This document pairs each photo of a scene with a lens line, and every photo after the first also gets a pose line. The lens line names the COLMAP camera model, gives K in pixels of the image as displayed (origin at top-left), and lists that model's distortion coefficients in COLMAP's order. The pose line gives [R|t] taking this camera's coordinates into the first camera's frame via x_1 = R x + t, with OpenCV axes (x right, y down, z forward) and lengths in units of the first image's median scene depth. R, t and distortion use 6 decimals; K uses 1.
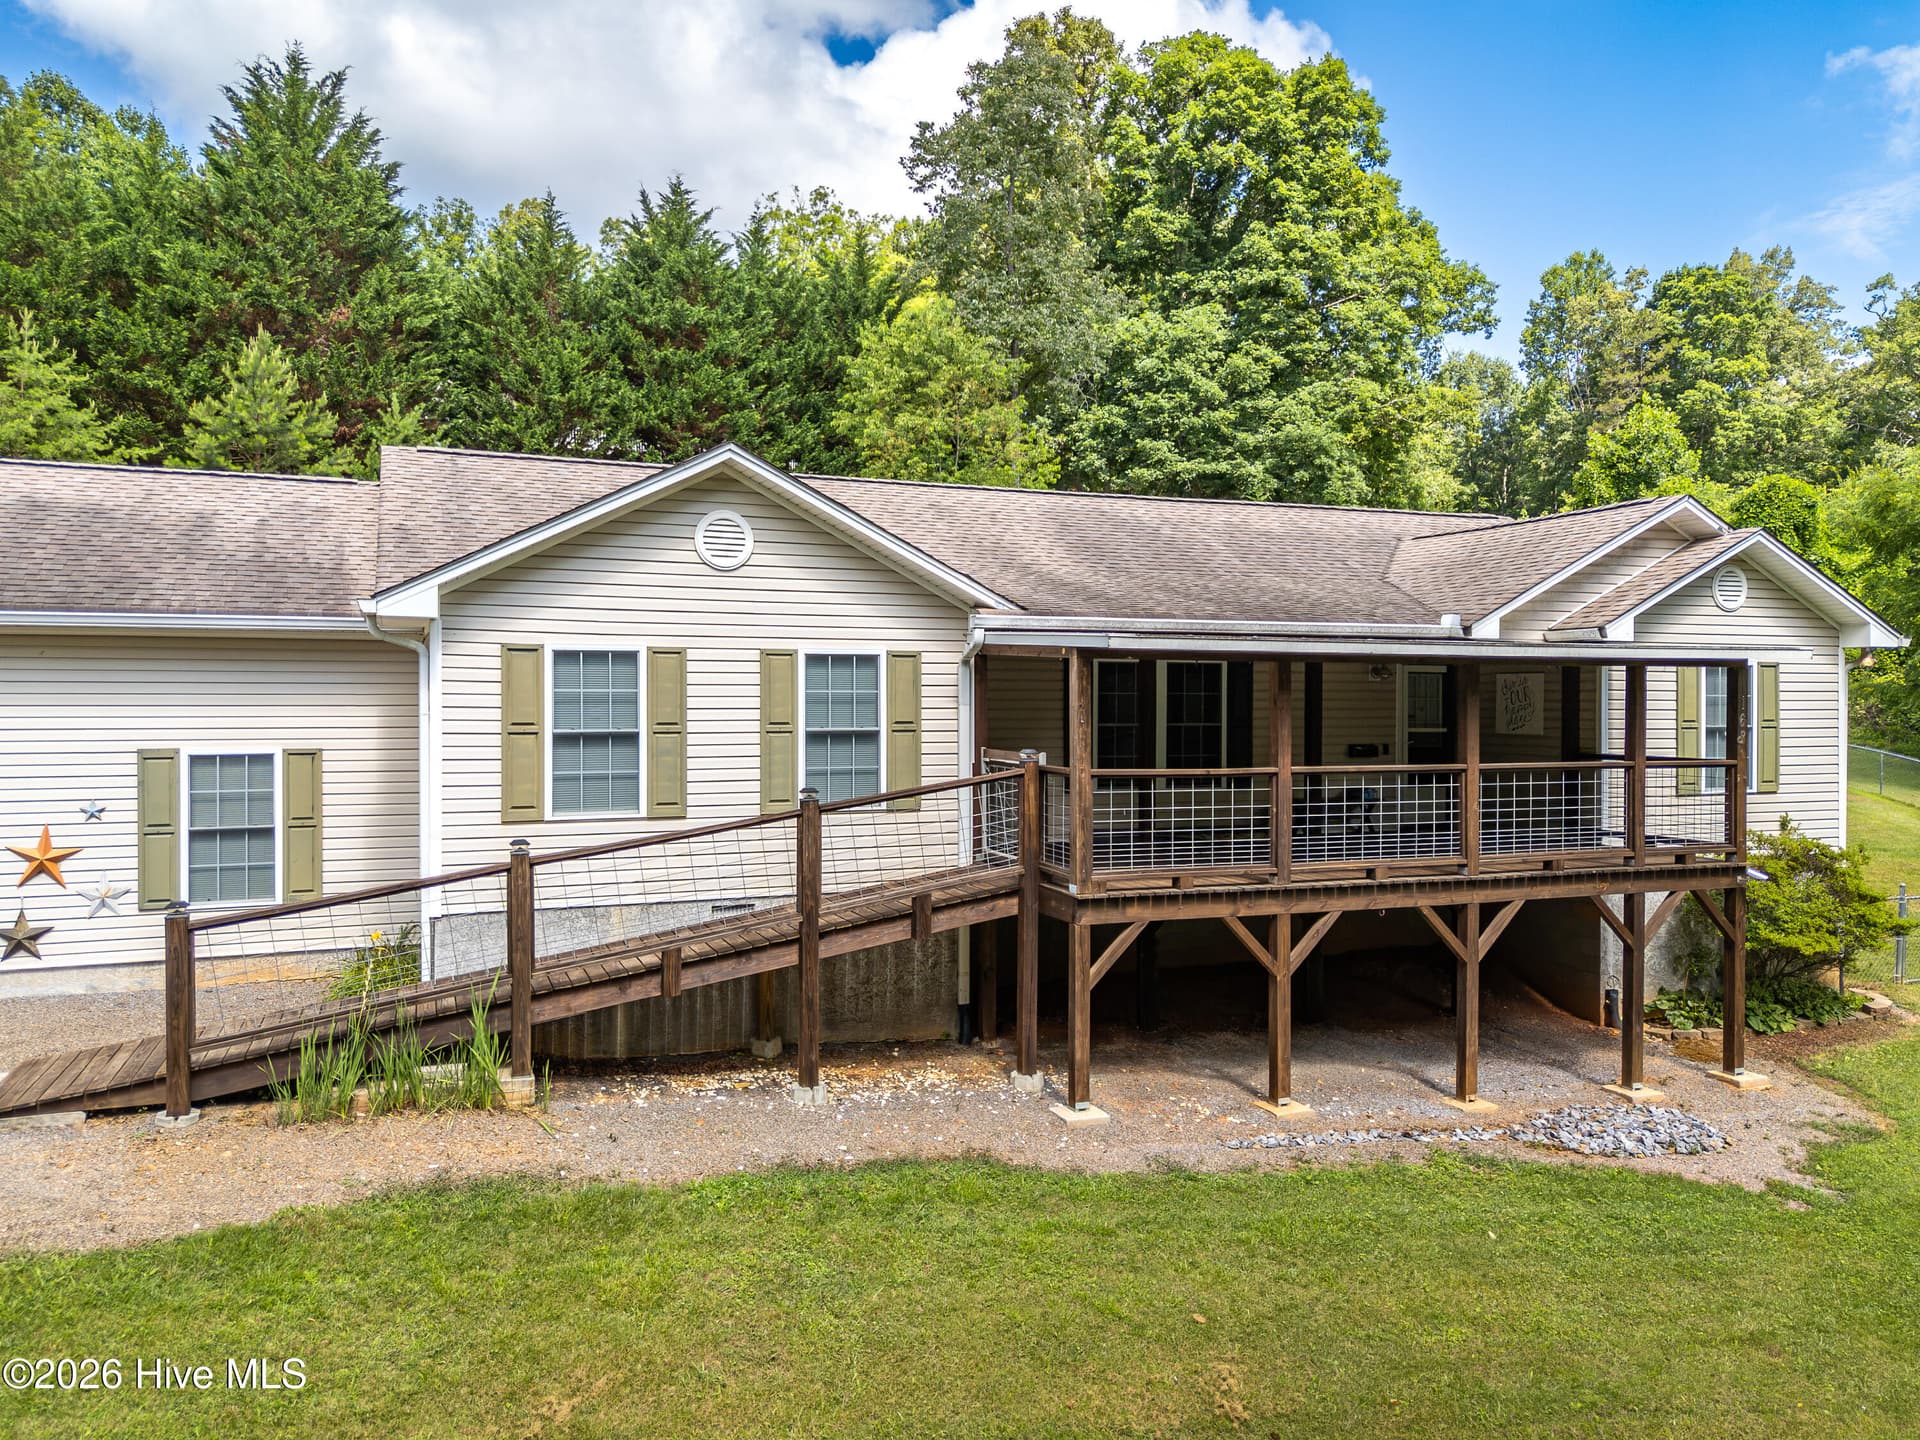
lens RADIAL K [[1421.7, 0, 957.3], [0, 1421.7, 721.5], [0, 0, 1]] dist [0.057853, -0.044241]
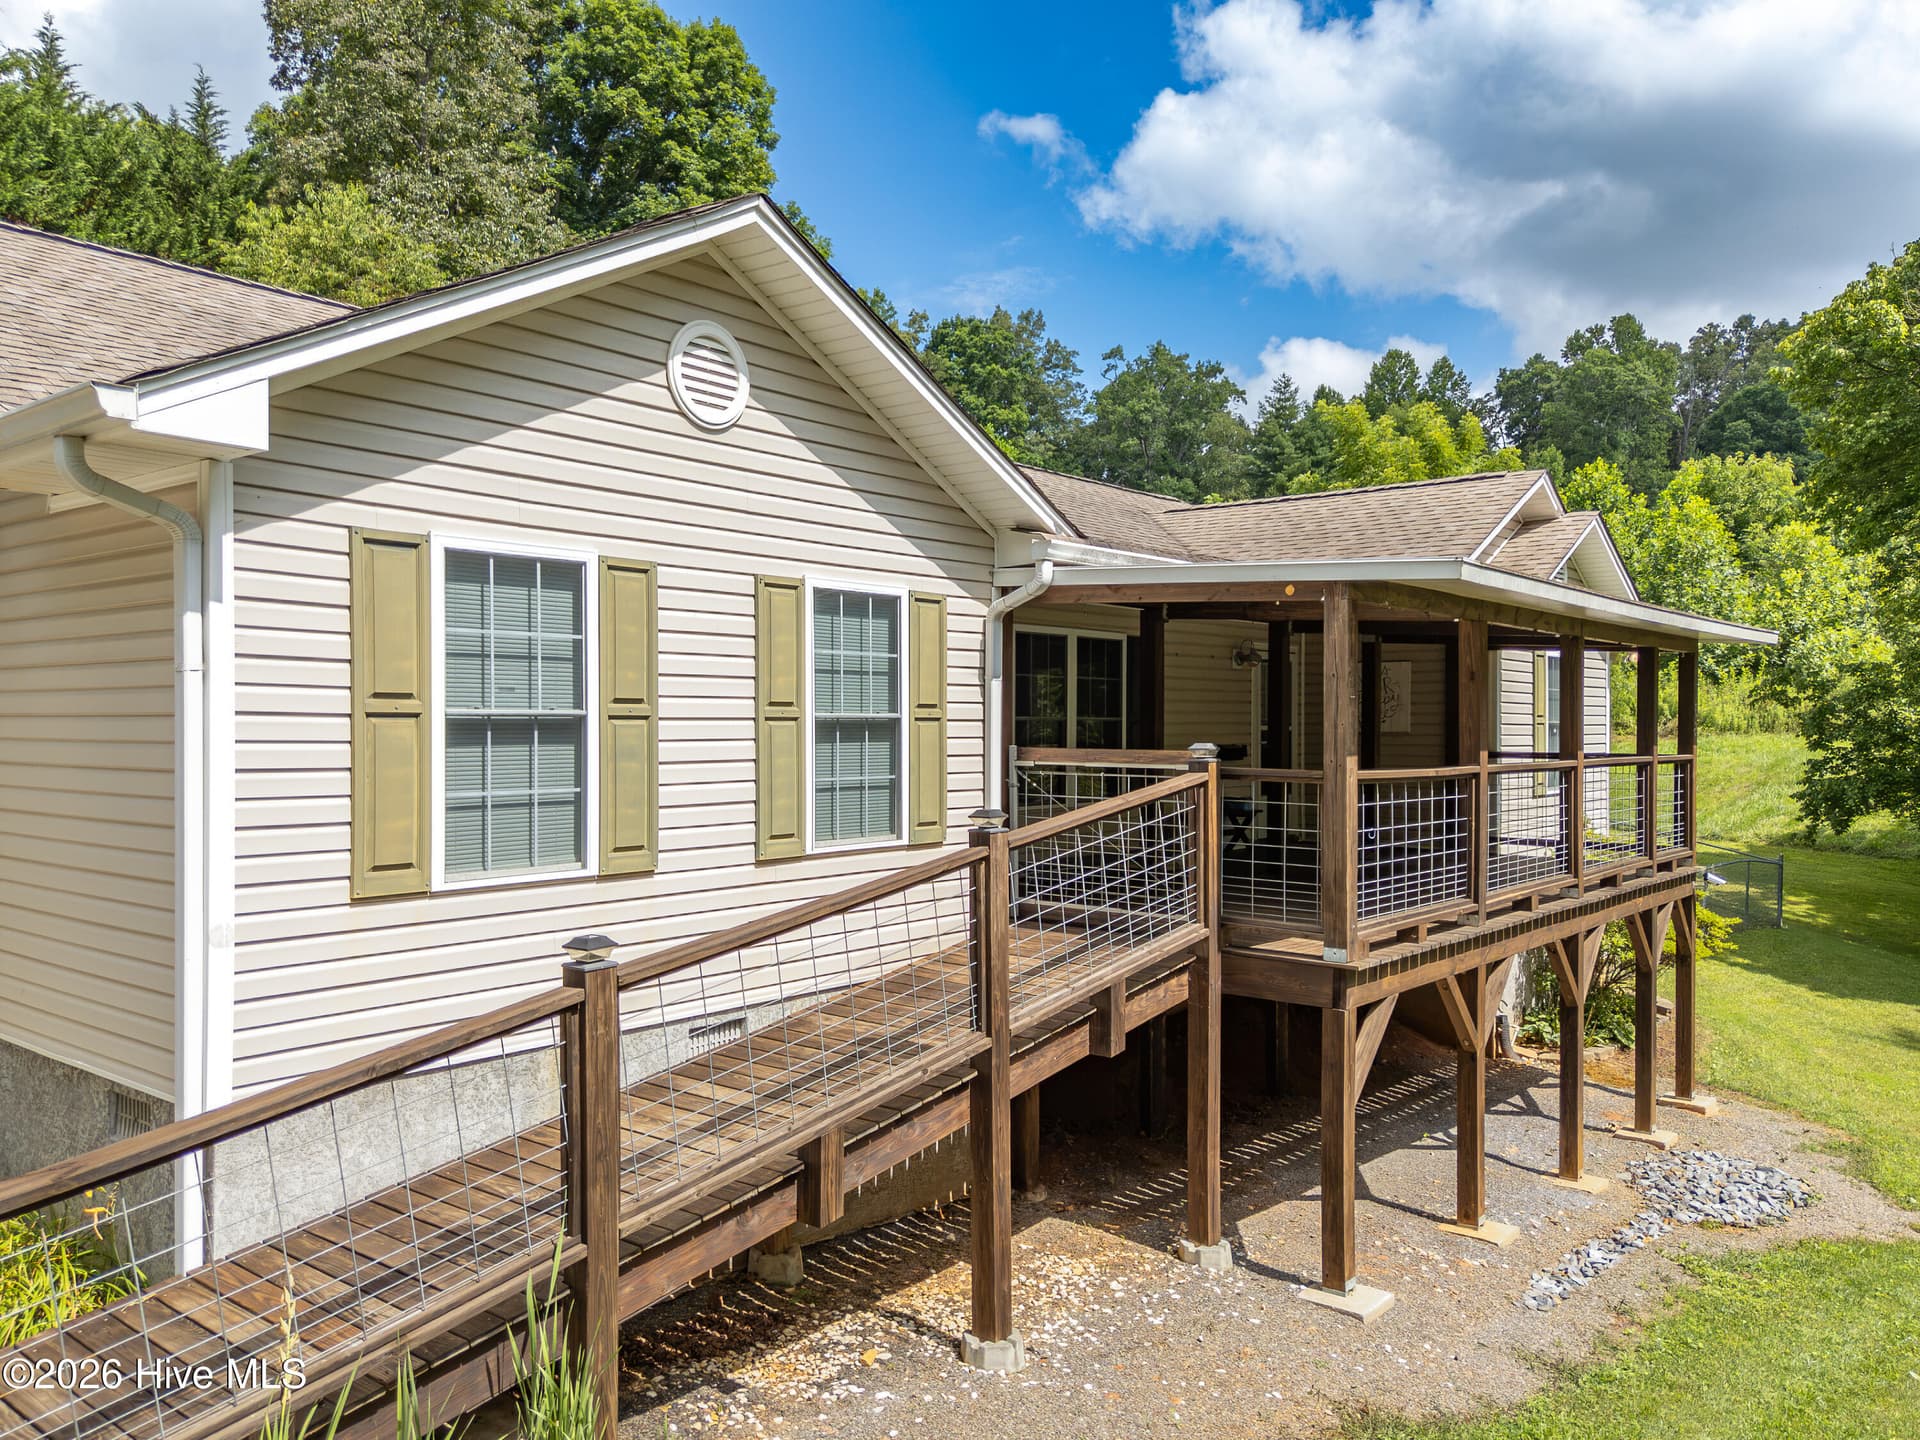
lens RADIAL K [[1461.4, 0, 931.5], [0, 1461.4, 747.3], [0, 0, 1]] dist [0.063030, -0.053426]
pose [[0.880040, -0.006771, 0.474851, -0.122730], [0.005677, 0.999977, 0.003738, 0.005908], [-0.474866, -0.000593, 0.880058, 0.151740]]
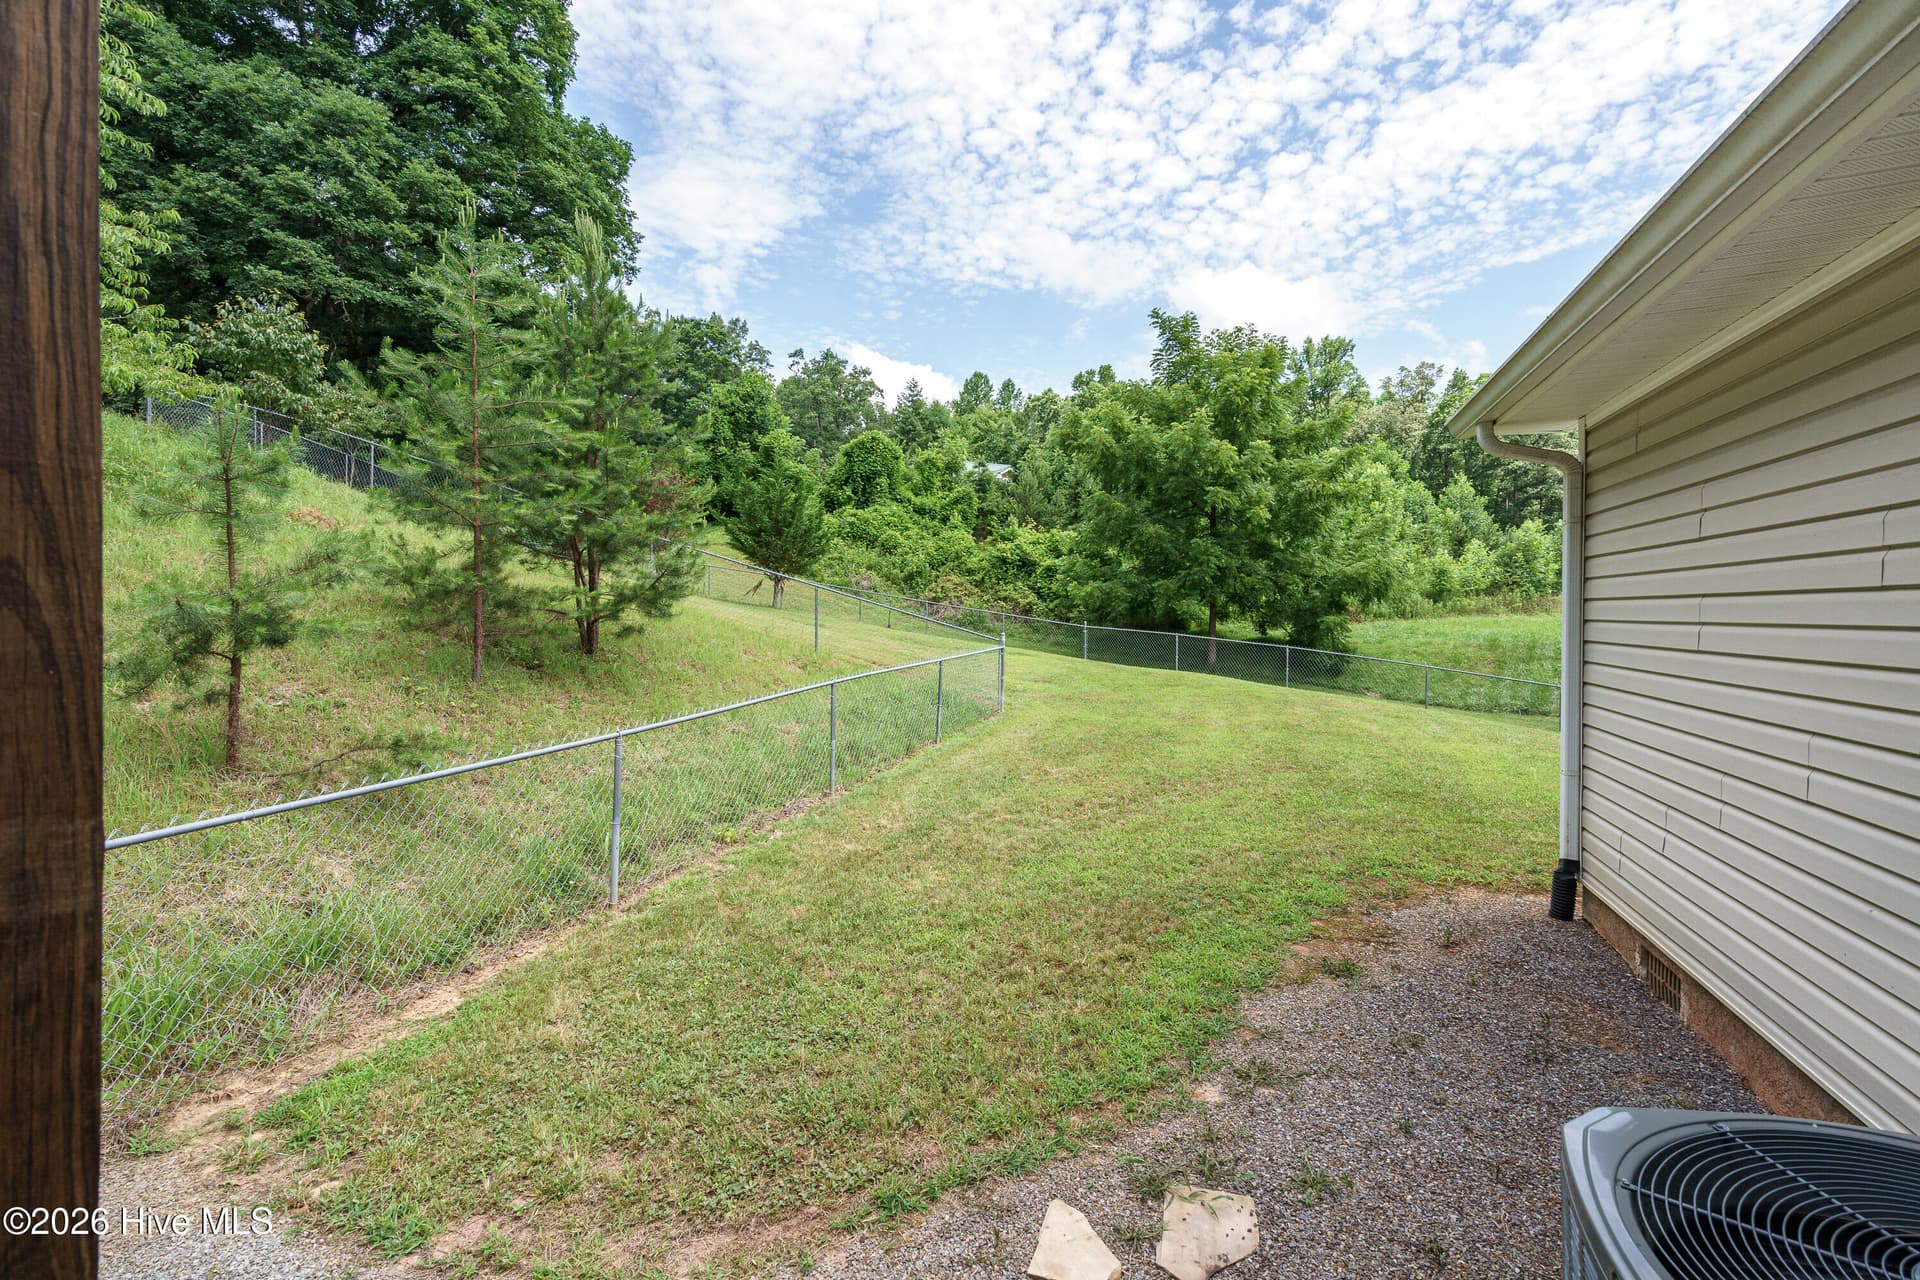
lens RADIAL K [[867.5, 0, 960.7], [0, 867.5, 632.6], [0, 0, 1]] dist [-0.005546, 0.000954]
pose [[0.652918, -0.014612, 0.757287, 0.036258], [0.006811, 0.999887, 0.013421, 0.001796], [-0.757398, -0.003605, 0.652944, 0.680582]]
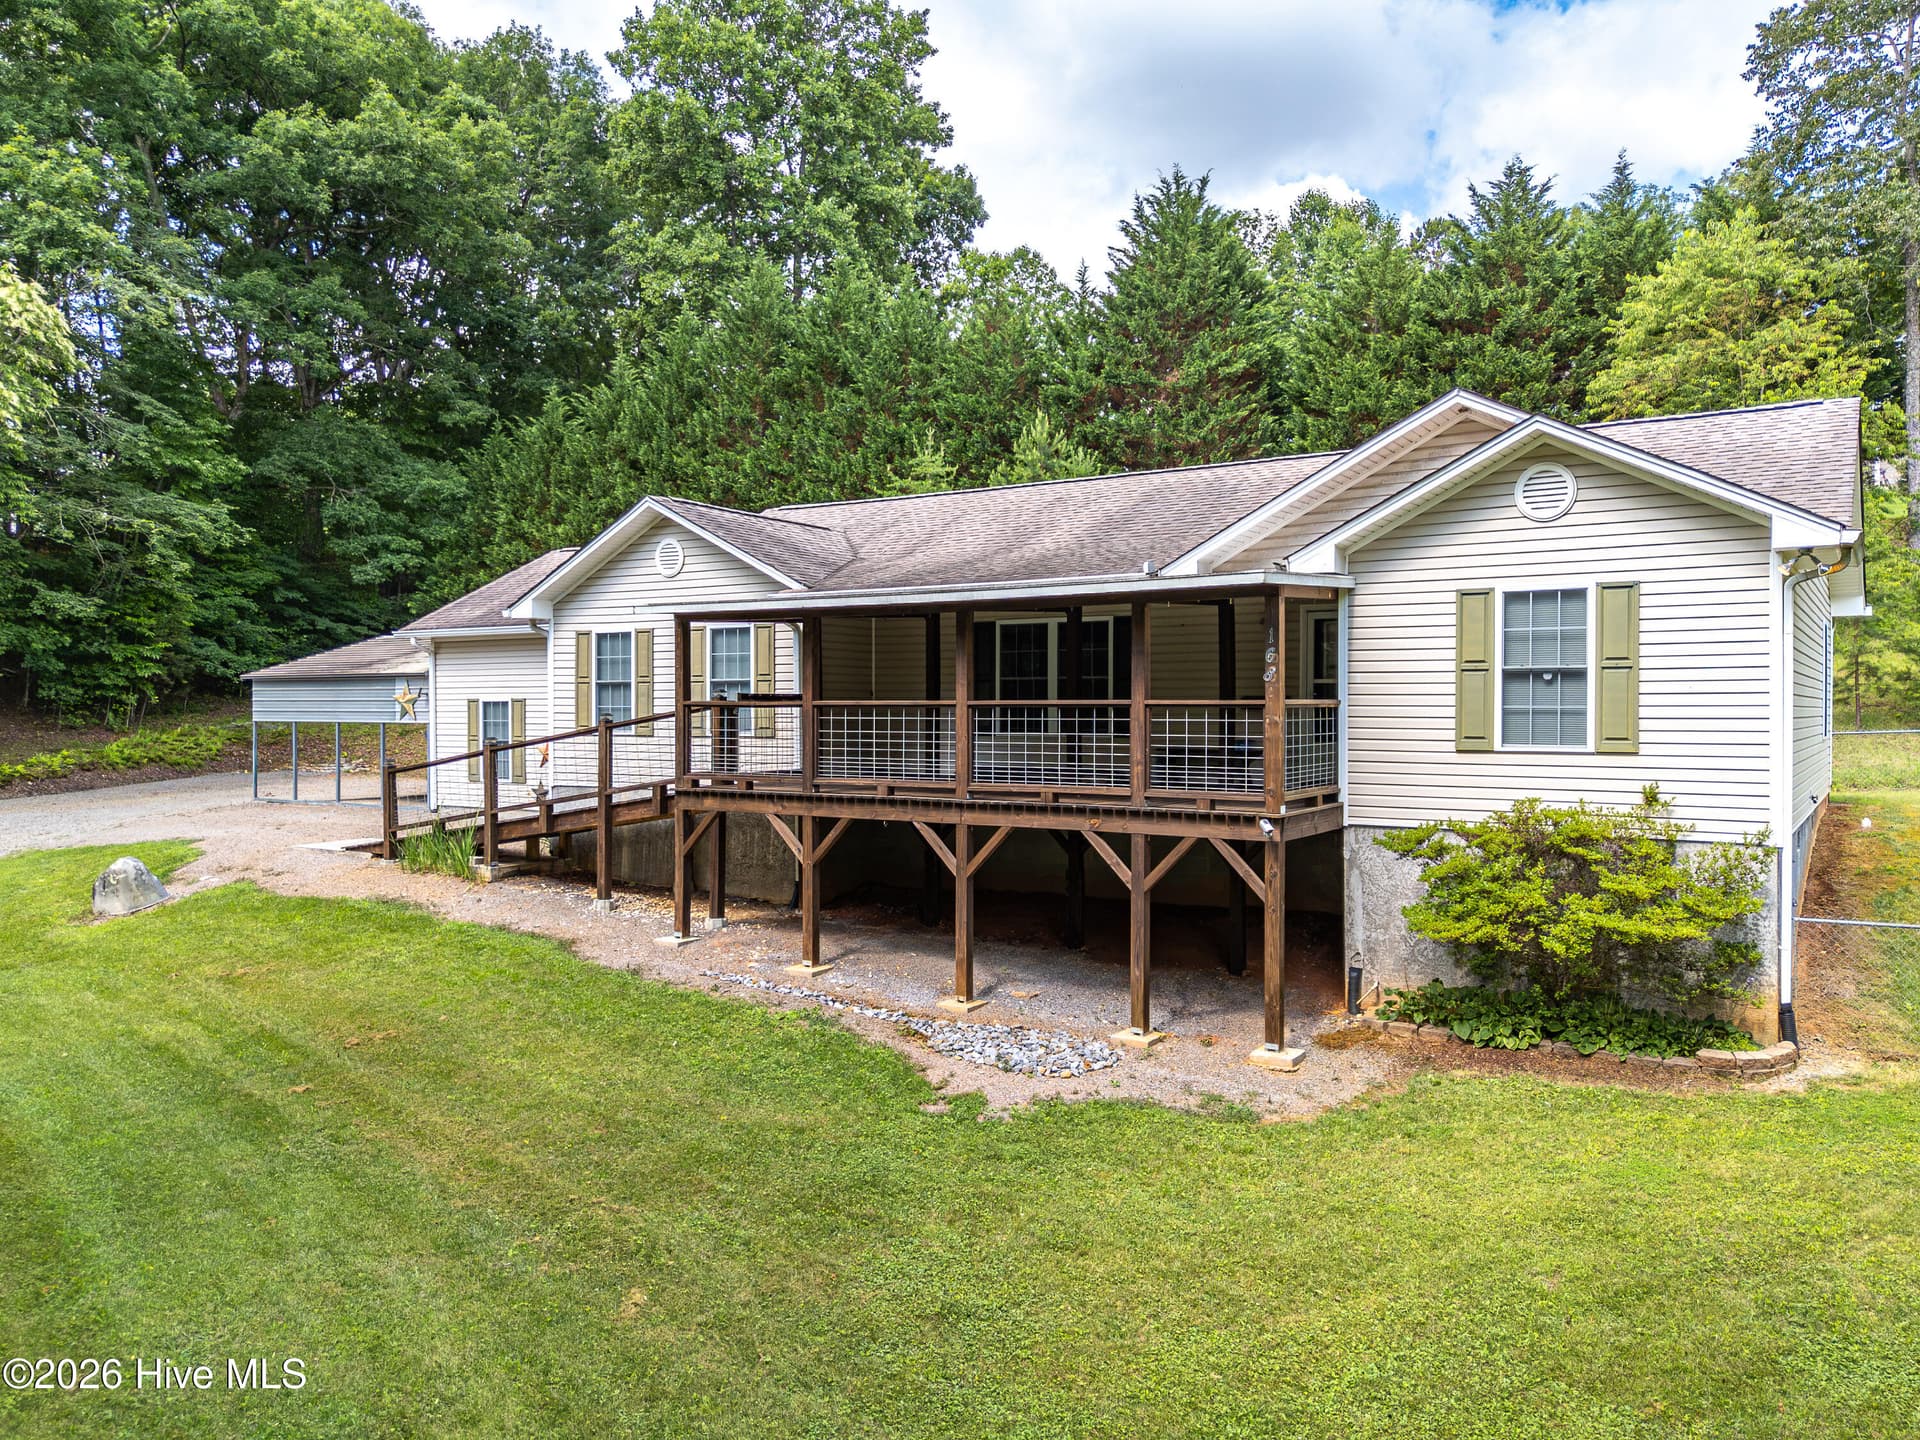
lens RADIAL K [[1461.4, 0, 963.0], [0, 1461.4, 689.8], [0, 0, 1]] dist [0.063030, -0.053426]
pose [[0.571027, -0.012284, -0.820839, 0.444522], [-0.012116, 0.999653, -0.023388, 0.016937], [0.820842, 0.023301, 0.570680, 0.120515]]
